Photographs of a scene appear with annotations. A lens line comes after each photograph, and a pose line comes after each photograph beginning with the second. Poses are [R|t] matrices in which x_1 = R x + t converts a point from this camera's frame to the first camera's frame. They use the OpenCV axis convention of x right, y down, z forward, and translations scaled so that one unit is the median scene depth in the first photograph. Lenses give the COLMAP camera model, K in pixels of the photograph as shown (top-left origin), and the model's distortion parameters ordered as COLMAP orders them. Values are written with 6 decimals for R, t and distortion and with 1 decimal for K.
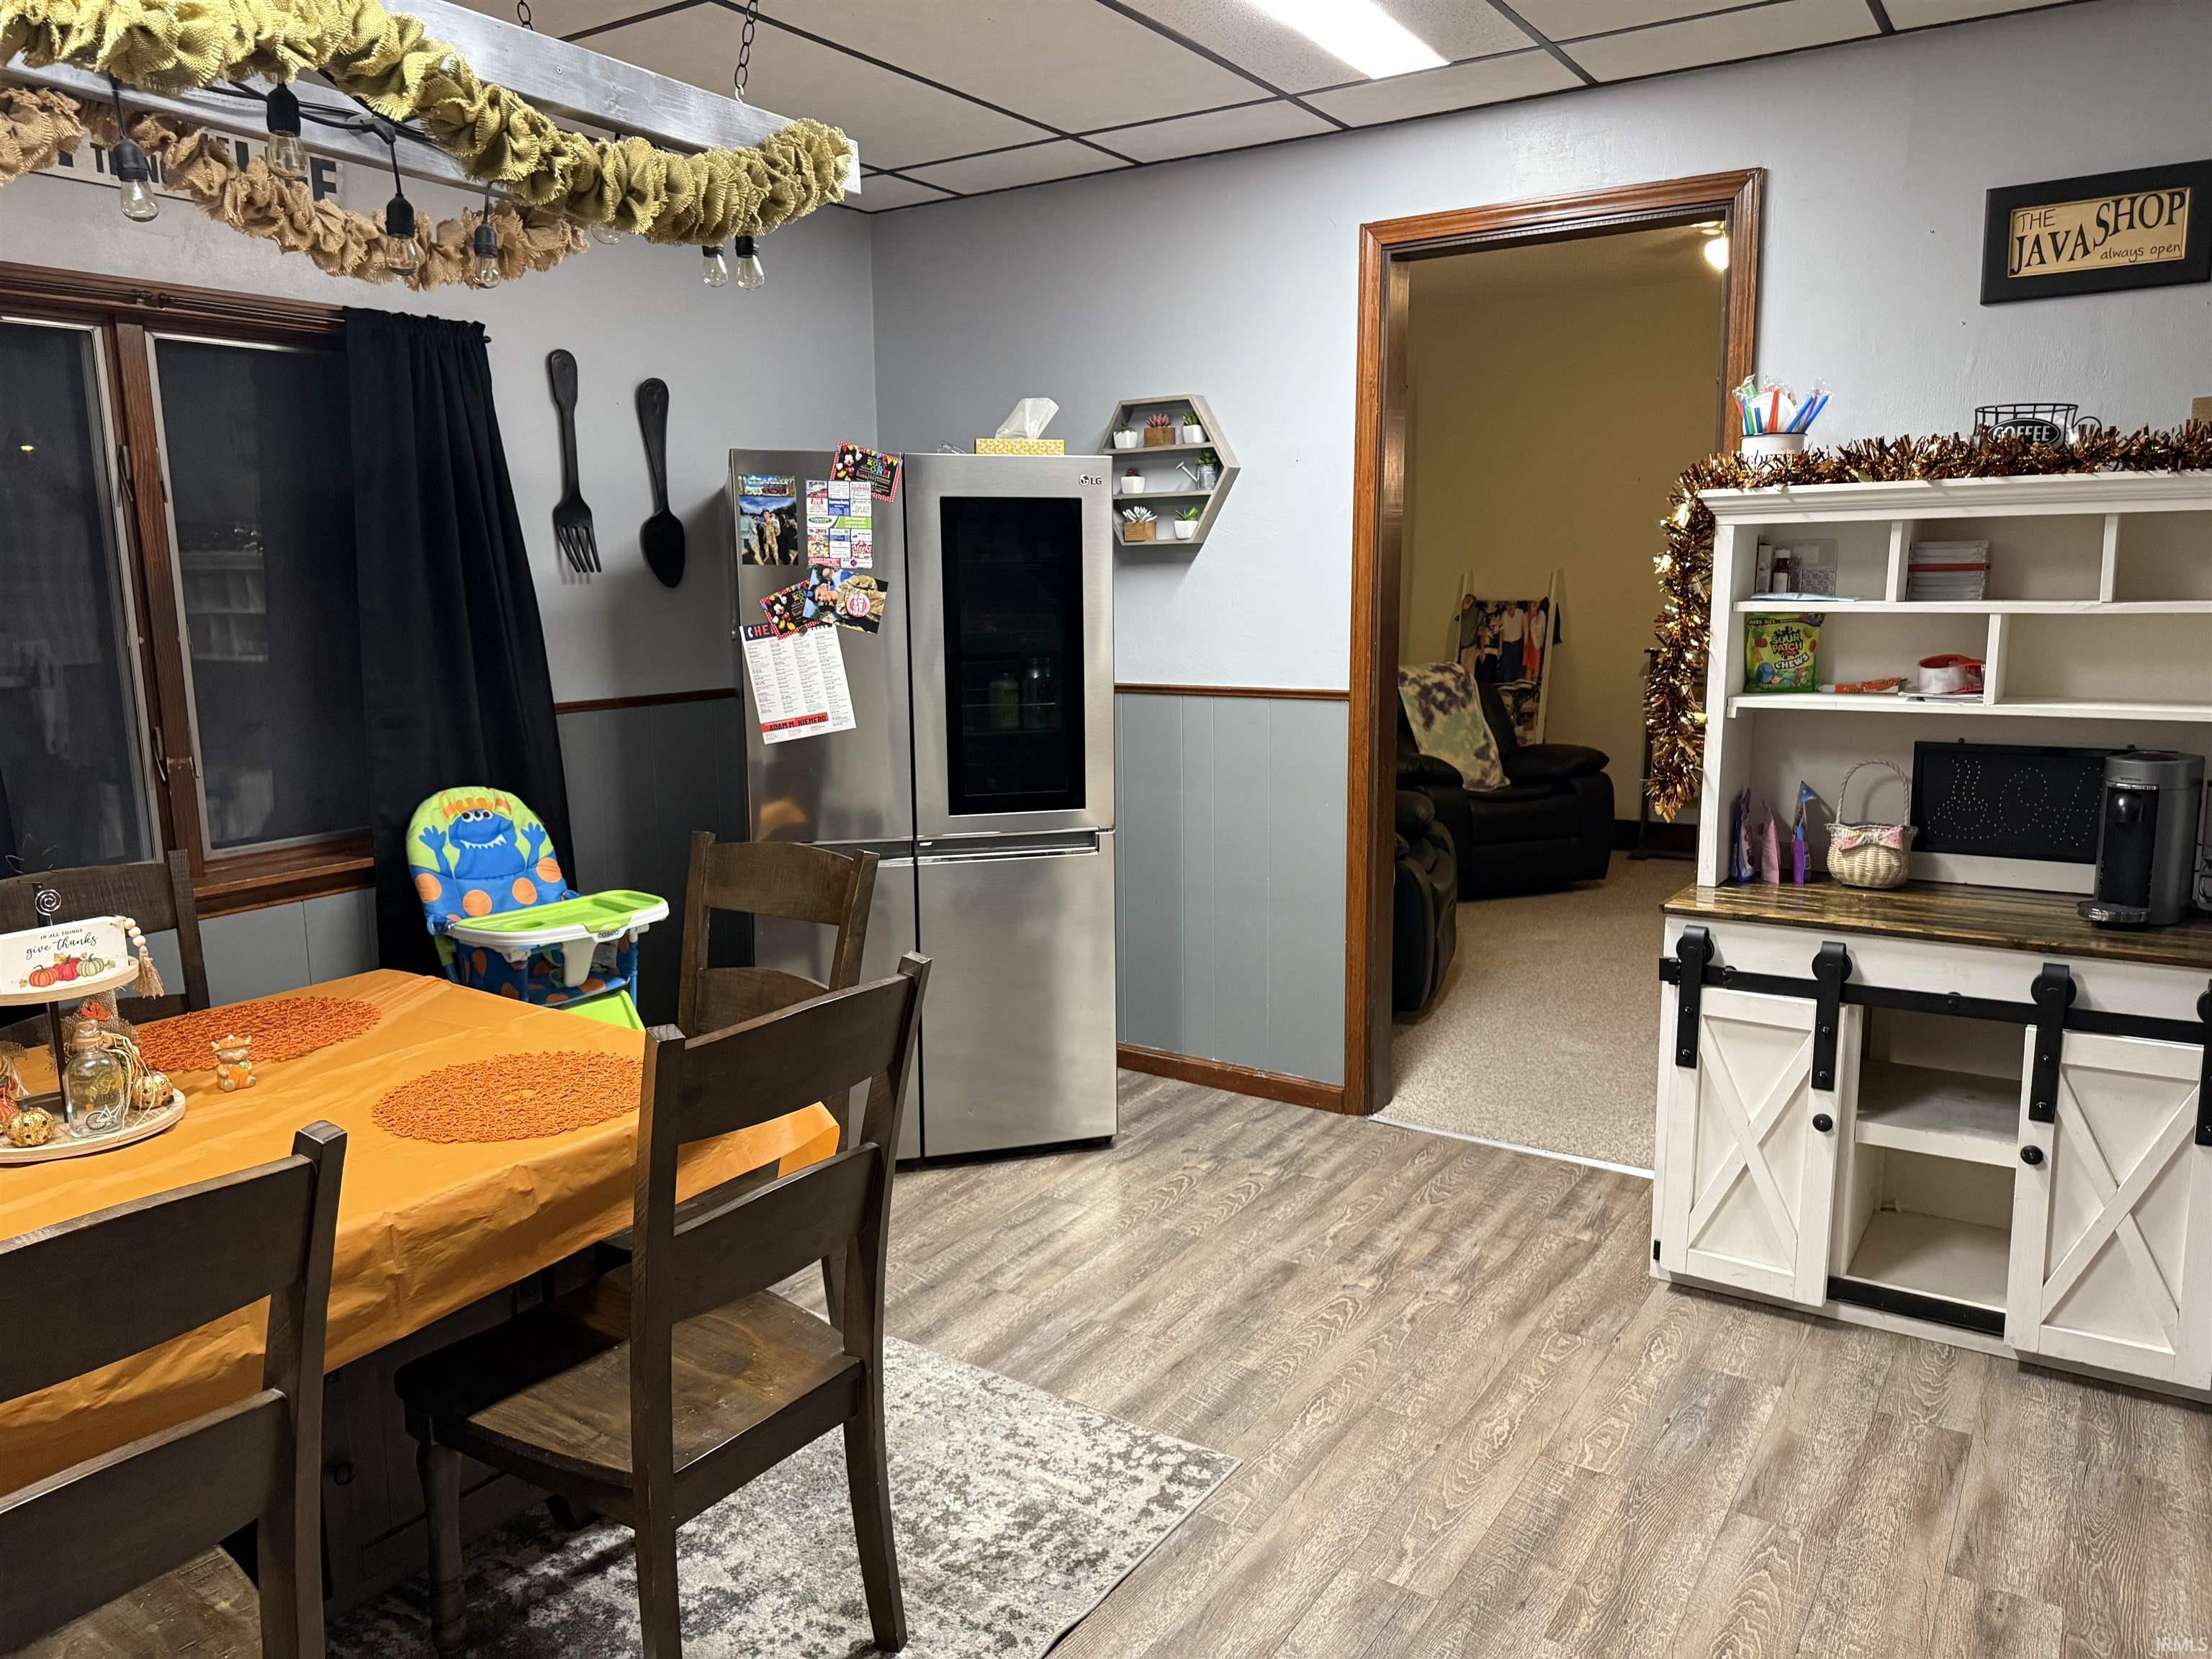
lens RADIAL K [[1551.4, 0, 1083.1], [0, 1551.4, 825.4], [0, 0, 1]] dist [0.041557, -0.054533]
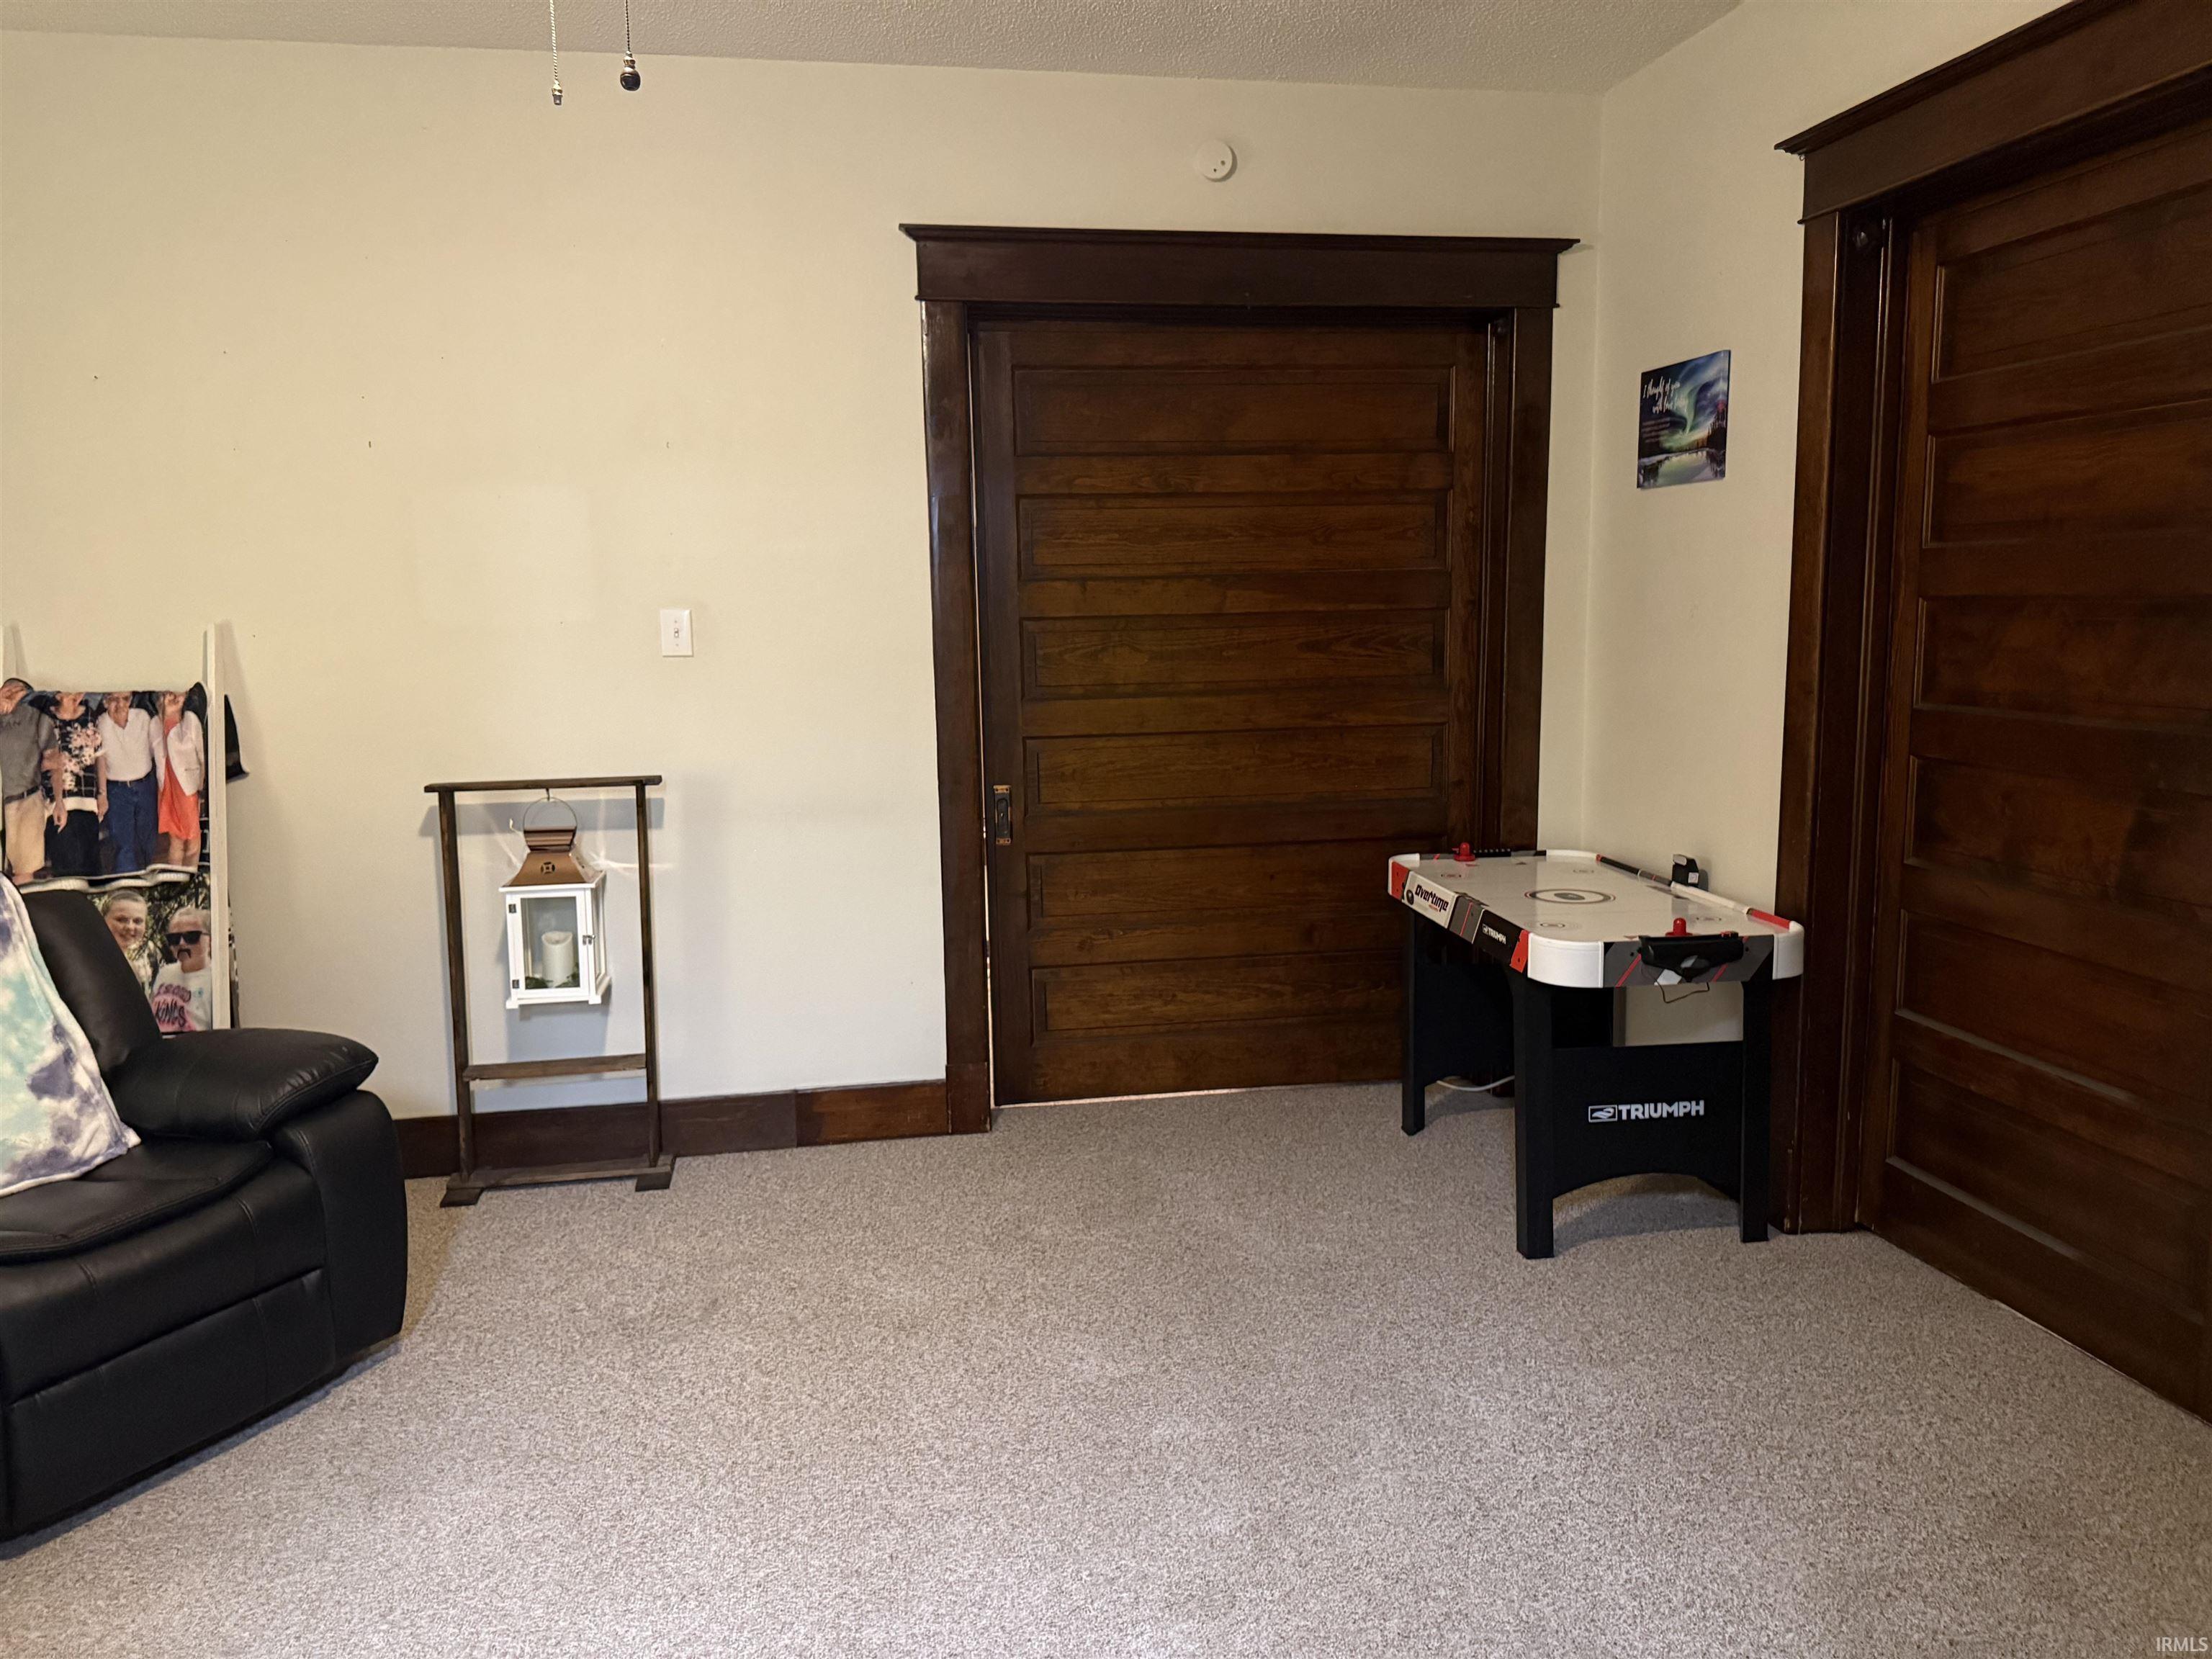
lens RADIAL K [[1551.4, 0, 1084.4], [0, 1551.4, 841.5], [0, 0, 1]] dist [0.041557, -0.054533]
pose [[0.731195, -0.098115, 0.675076, 0.183634], [0.109279, 0.993670, 0.026056, -0.088796], [-0.673359, 0.054720, 0.737288, 0.513721]]
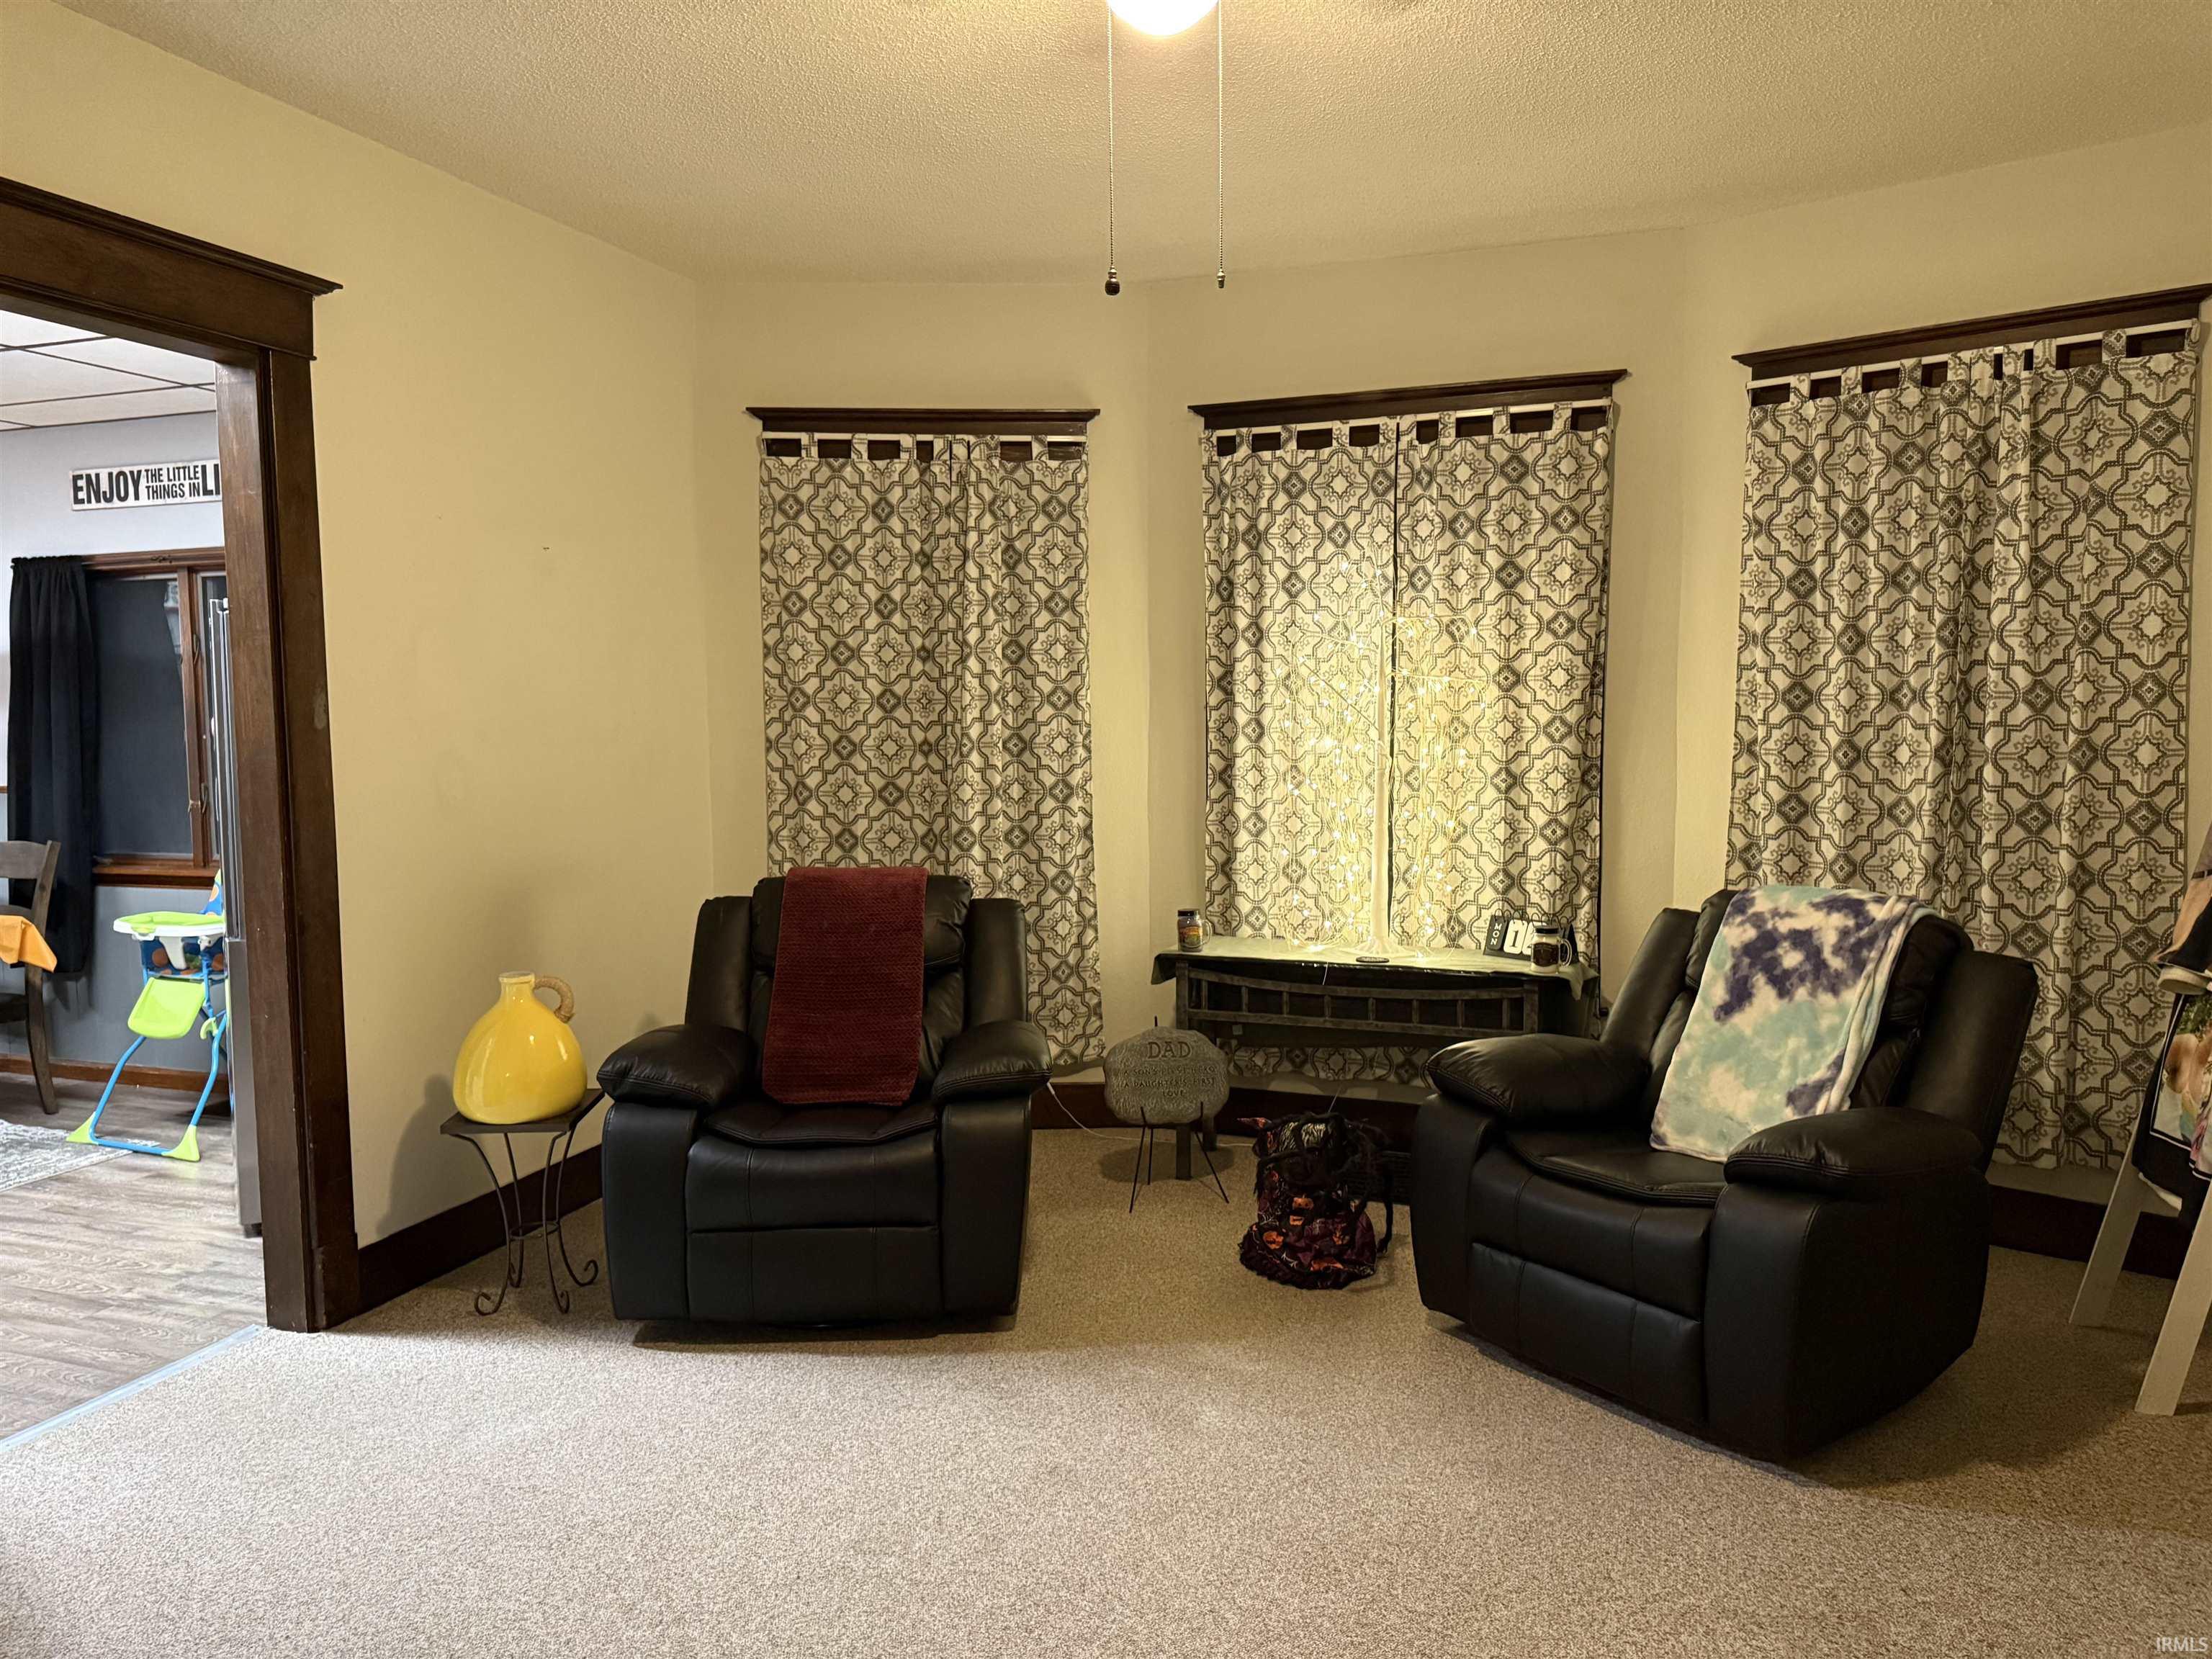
lens RADIAL K [[1551.4, 0, 1110.4], [0, 1551.4, 826.4], [0, 0, 1]] dist [0.041557, -0.054533]
pose [[0.245204, 0.088260, -0.965446, 0.637234], [-0.146890, 0.987732, 0.052991, -0.118019], [0.958279, 0.128821, 0.255160, 0.675139]]
